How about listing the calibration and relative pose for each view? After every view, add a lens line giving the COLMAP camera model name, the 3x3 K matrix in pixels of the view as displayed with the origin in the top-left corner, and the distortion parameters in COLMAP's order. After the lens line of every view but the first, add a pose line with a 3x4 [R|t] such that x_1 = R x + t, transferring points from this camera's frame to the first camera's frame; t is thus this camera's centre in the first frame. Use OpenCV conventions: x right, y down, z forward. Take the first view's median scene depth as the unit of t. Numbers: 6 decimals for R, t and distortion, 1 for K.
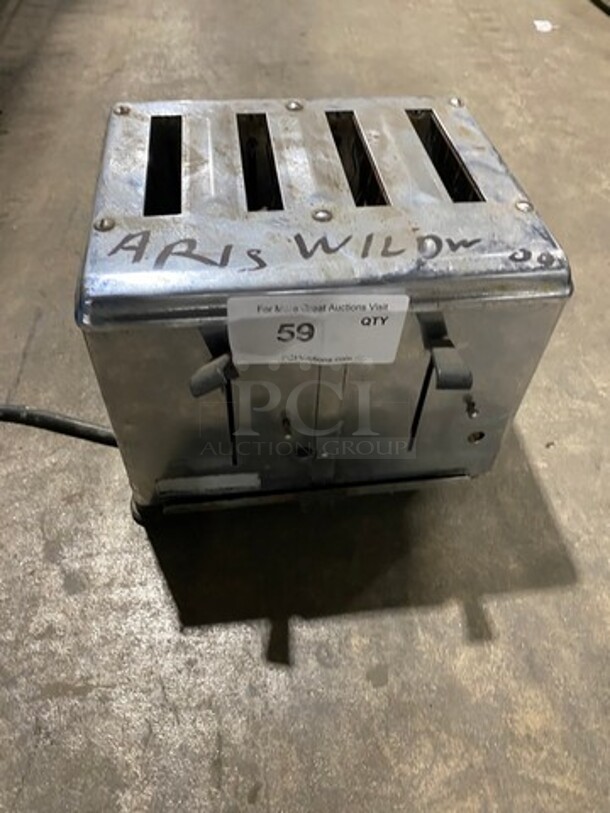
lens RADIAL K [[606.3, 0, 305.0], [0, 606.3, 406.5], [0, 0, 1]] dist [0.031396, -0.052051]
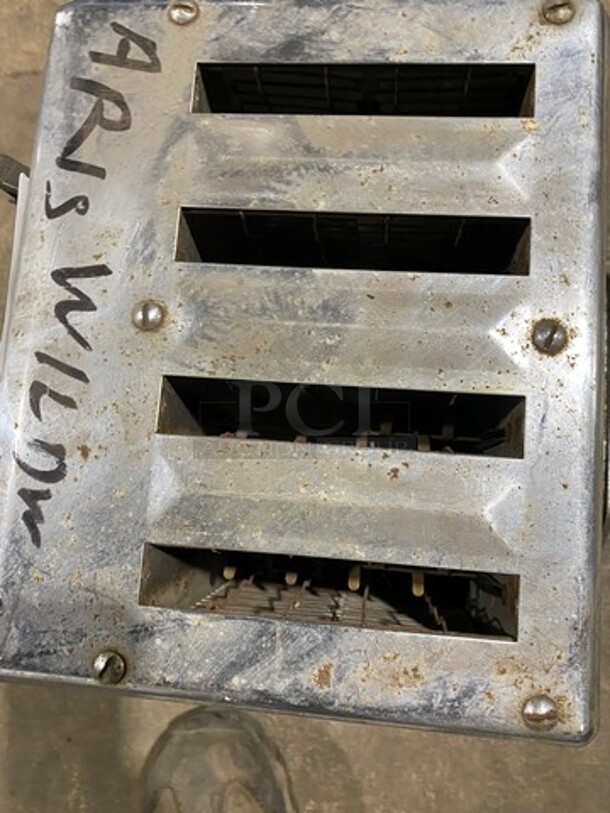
lens RADIAL K [[606.3, 0, 305.0], [0, 606.3, 406.5], [0, 0, 1]] dist [0.031396, -0.052051]
pose [[-0.204480, 0.967925, -0.145976, 0.175038], [-0.691591, -0.037318, 0.721325, -0.869527], [0.692741, 0.248452, 0.677039, 0.693811]]
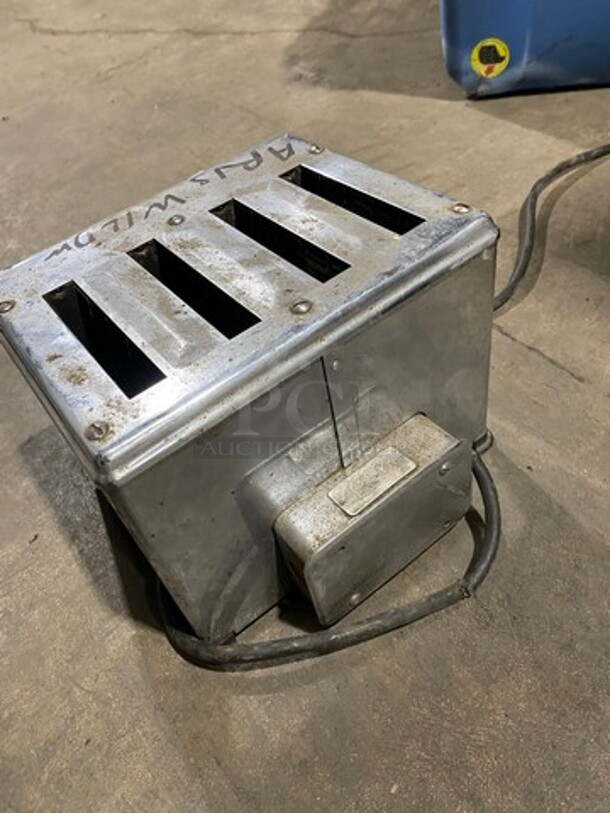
lens RADIAL K [[606.3, 0, 305.0], [0, 606.3, 406.5], [0, 0, 1]] dist [0.031396, -0.052051]
pose [[-0.857096, 0.438617, -0.270188, 0.284462], [-0.296027, 0.009895, 0.955128, -1.478650], [0.421609, 0.898620, 0.121361, 1.260900]]
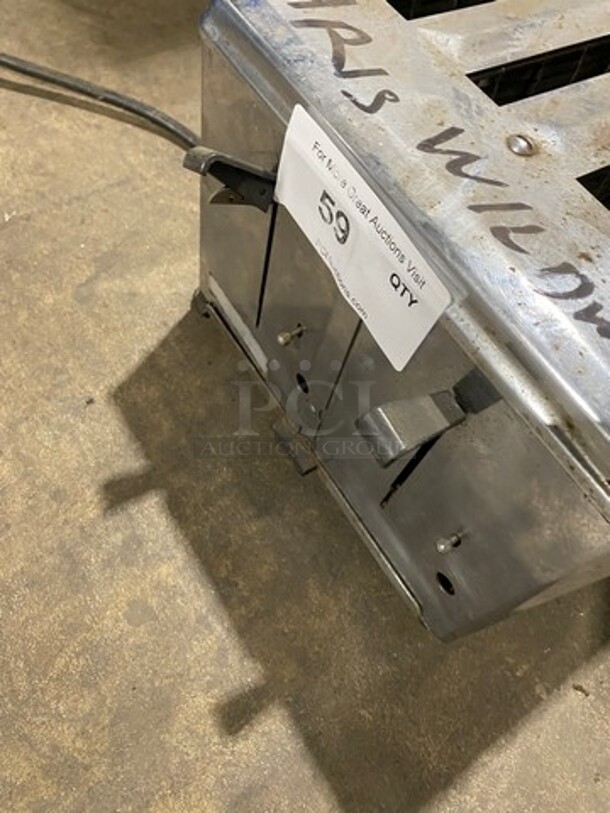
lens RADIAL K [[628.9, 0, 305.0], [0, 628.9, 406.5], [0, 0, 1]] dist [0.008252, -0.064168]
pose [[0.436929, 0.802332, -0.406641, 0.406413], [-0.773761, 0.565780, 0.284932, -0.167424], [0.458679, 0.190148, 0.868019, 0.371017]]
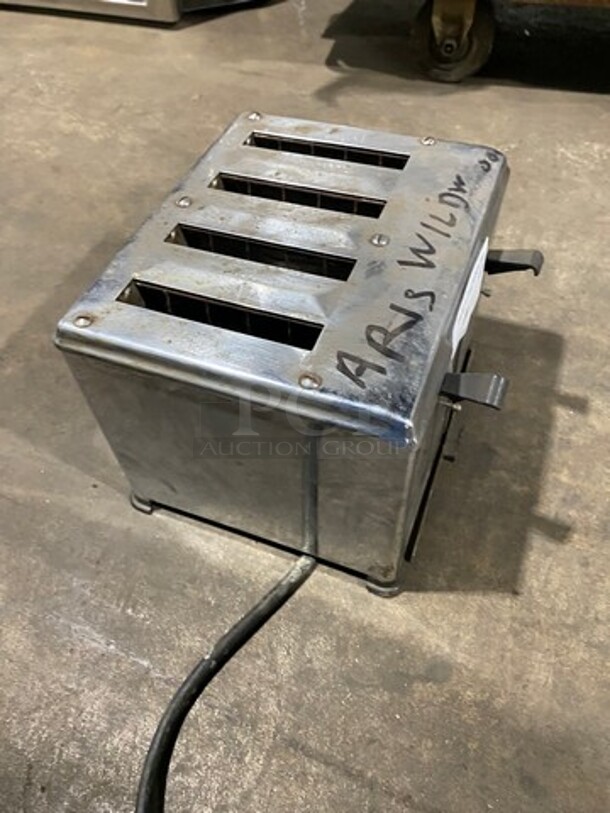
lens RADIAL K [[606.3, 0, 305.0], [0, 606.3, 406.5], [0, 0, 1]] dist [0.031396, -0.052051]
pose [[0.477053, -0.732369, 0.485857, -0.776134], [0.713967, 0.645314, 0.271701, -0.505315], [-0.512515, 0.217270, 0.830736, 0.215898]]
